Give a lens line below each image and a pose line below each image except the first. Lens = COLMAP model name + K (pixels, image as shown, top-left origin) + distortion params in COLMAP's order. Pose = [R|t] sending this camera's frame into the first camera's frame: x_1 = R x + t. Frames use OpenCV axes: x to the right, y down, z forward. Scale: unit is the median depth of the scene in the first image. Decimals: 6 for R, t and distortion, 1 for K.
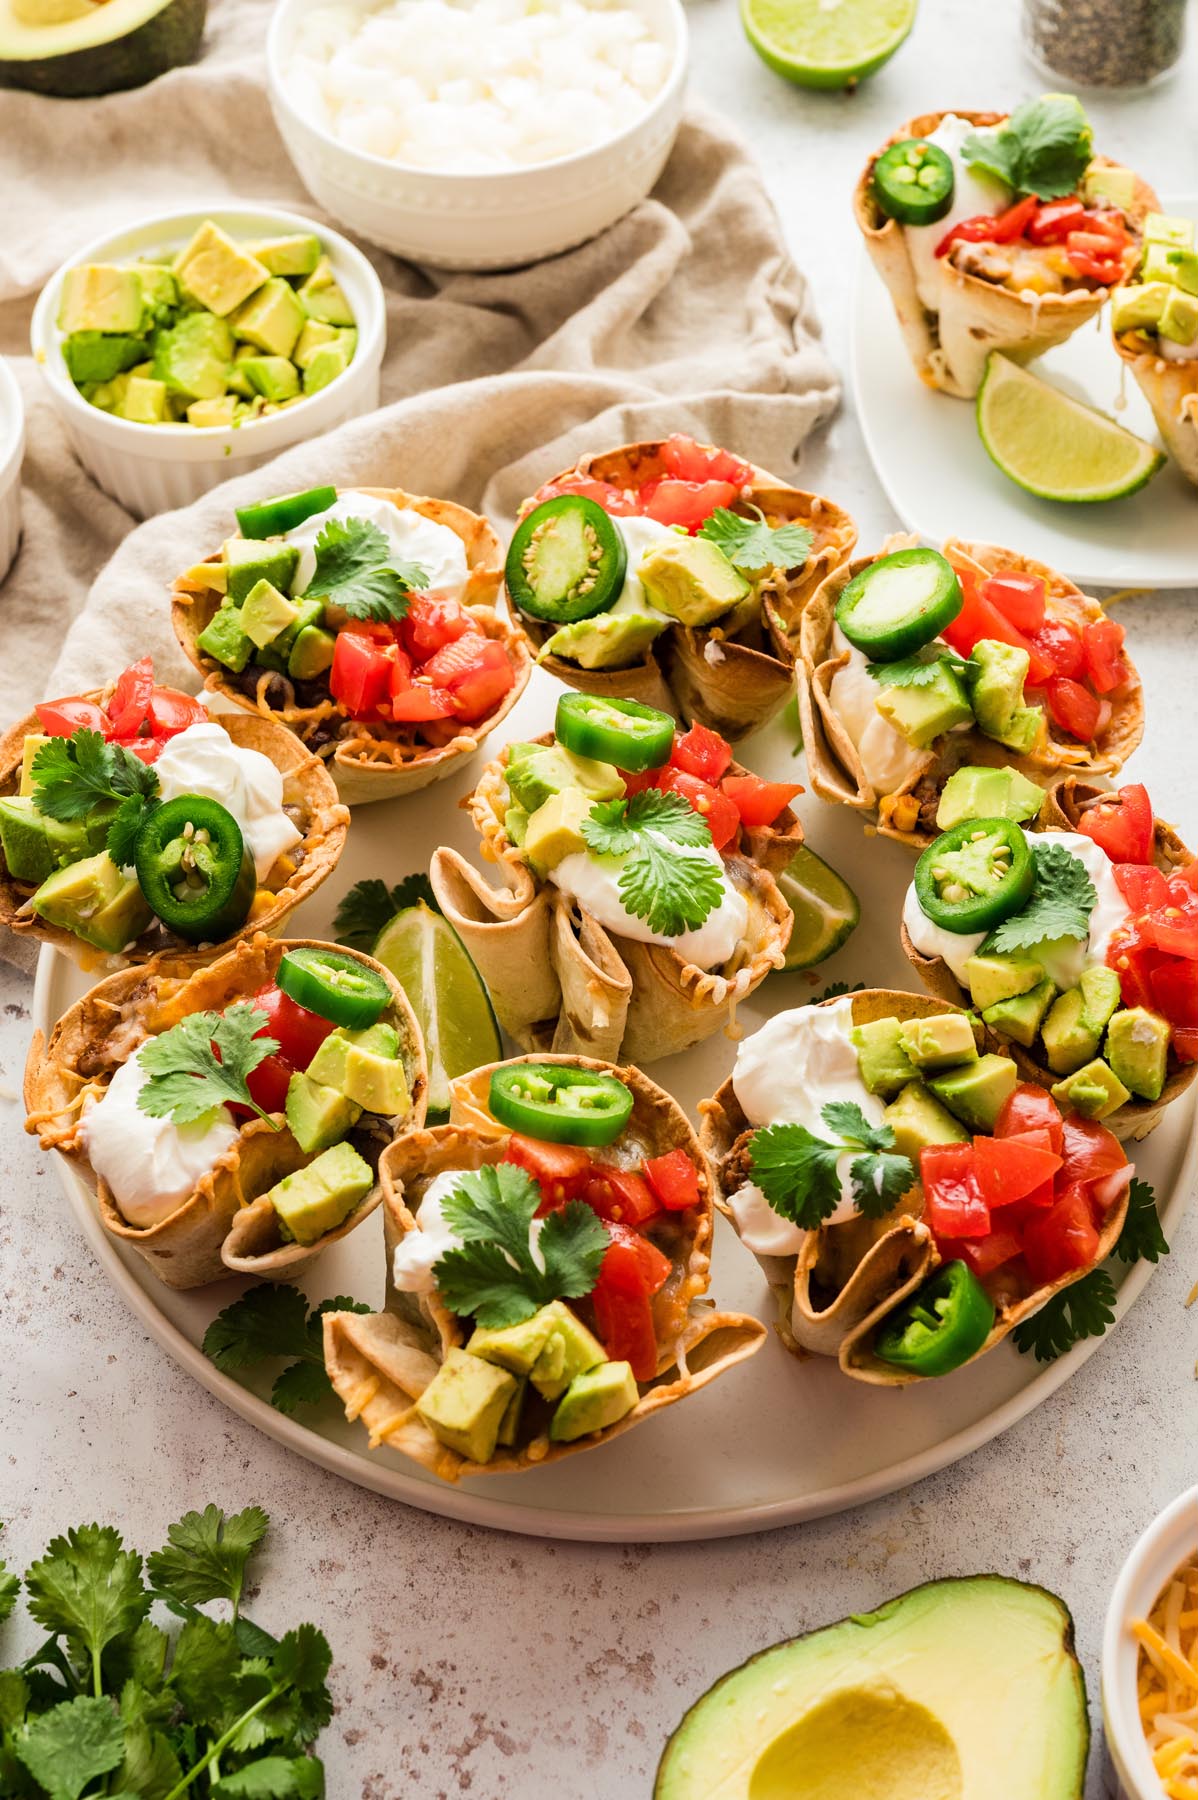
lens RADIAL K [[2646.6, 0, 599.0], [0, 2646.6, 900.0], [0, 0, 1]] dist [0.006429, 0.024048]
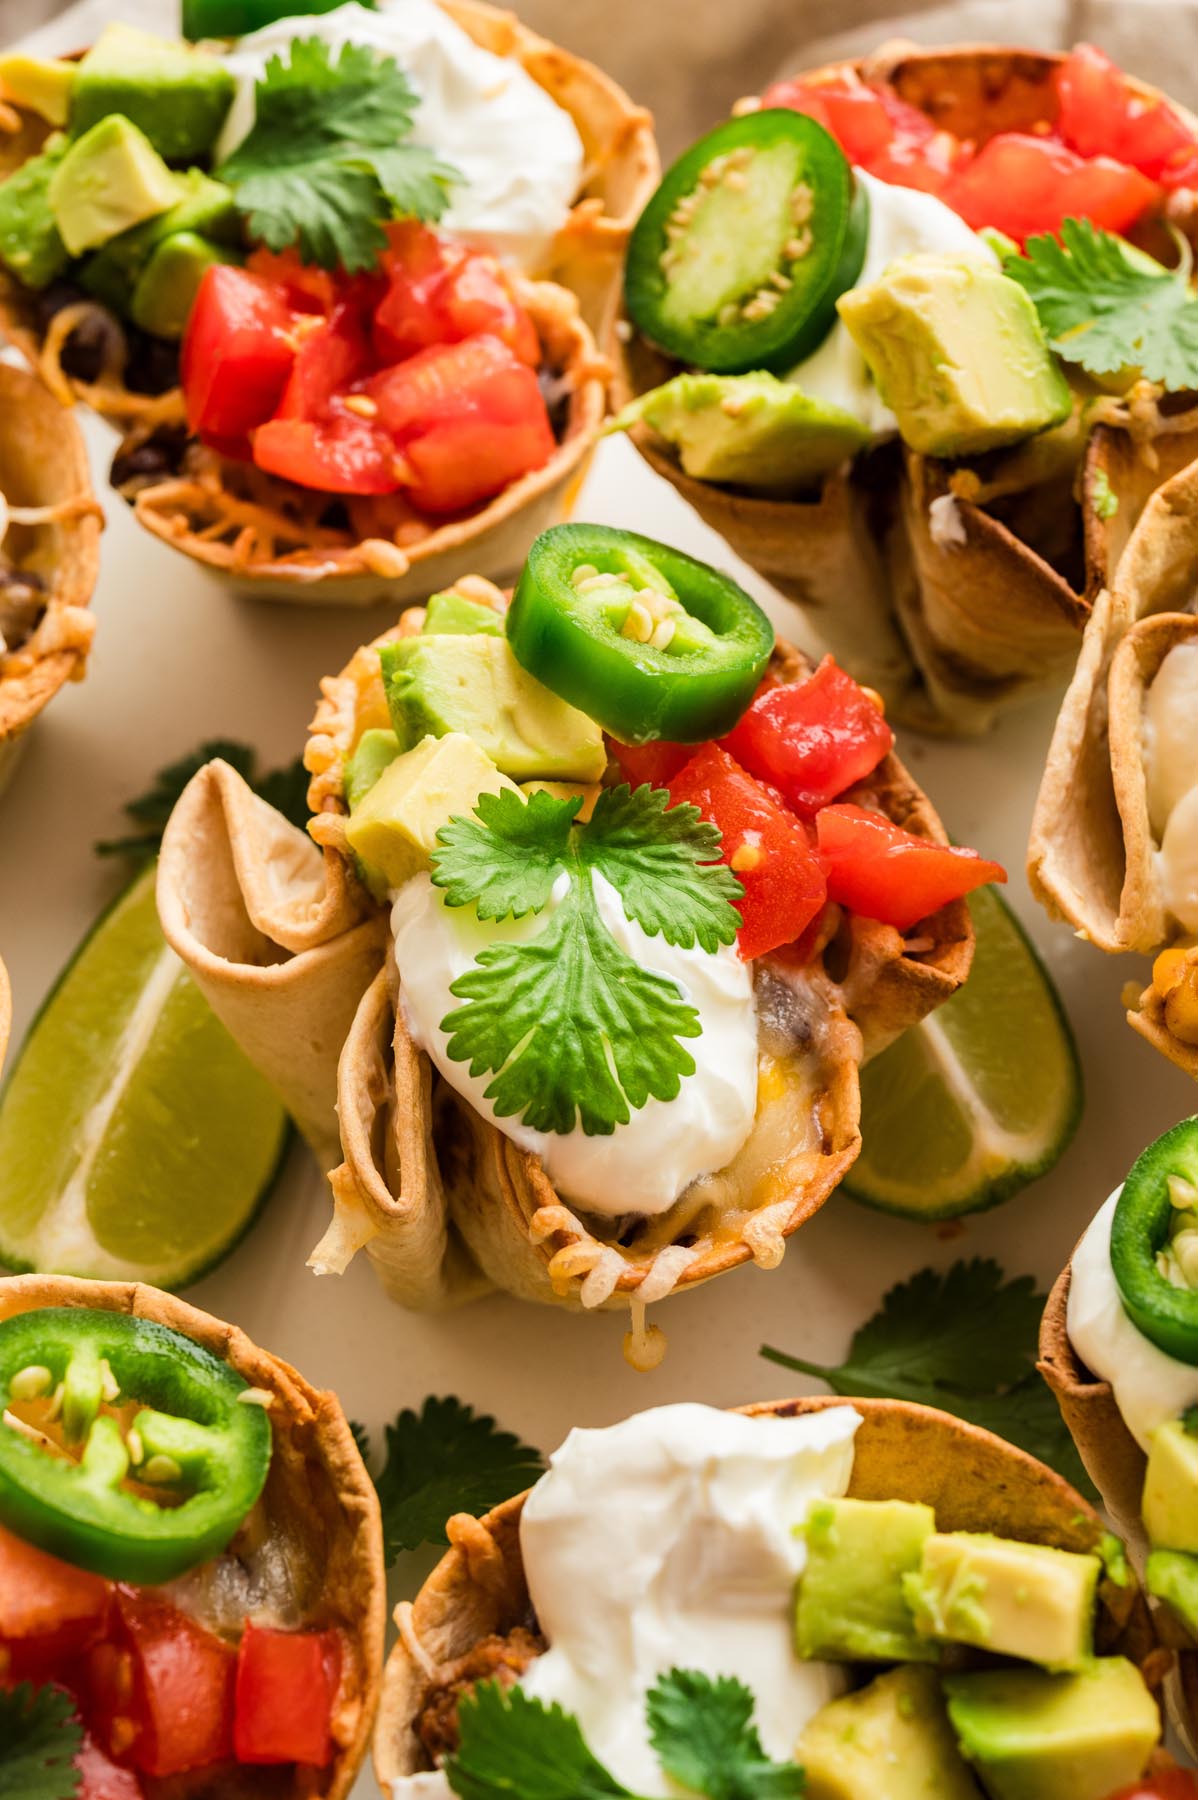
lens RADIAL K [[2655.7, 0, 599.0], [0, 2655.7, 900.0], [0, 0, 1]] dist [-0.003316, -0.018213]
pose [[0.918316, 0.323815, -0.227683, 0.116875], [-0.285967, 0.940397, 0.184056, -0.100601], [0.273712, -0.103911, 0.956182, 0.534187]]
